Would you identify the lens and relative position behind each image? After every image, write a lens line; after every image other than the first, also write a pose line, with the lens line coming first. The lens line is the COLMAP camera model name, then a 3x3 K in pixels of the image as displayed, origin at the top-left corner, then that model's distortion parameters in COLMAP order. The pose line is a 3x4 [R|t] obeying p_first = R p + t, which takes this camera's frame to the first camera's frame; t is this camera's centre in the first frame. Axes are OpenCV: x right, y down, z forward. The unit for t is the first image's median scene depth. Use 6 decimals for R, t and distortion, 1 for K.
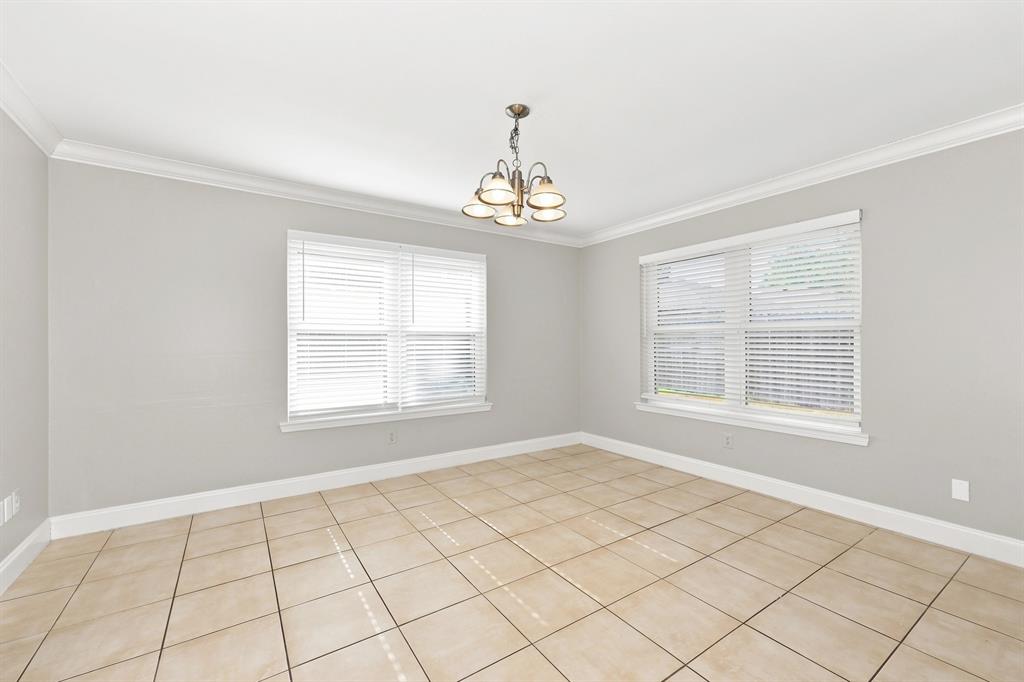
lens RADIAL K [[412.9, 0, 513.9], [0, 412.9, 344.2], [0, 0, 1]] dist [0.002897, -0.000132]
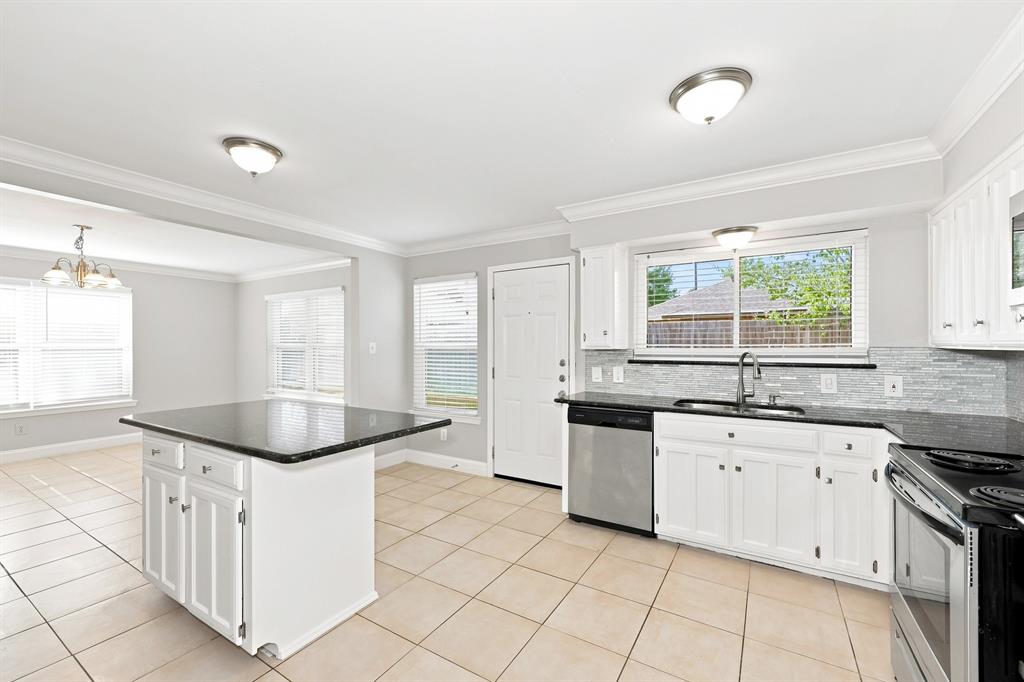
lens RADIAL K [[412.9, 0, 513.1], [0, 412.9, 343.6], [0, 0, 1]] dist [0.002897, -0.000132]
pose [[0.903901, 0.011616, 0.427584, 0.481471], [-0.013368, 0.999910, 0.001097, -0.053759], [-0.427533, -0.006708, 0.903975, -0.718001]]
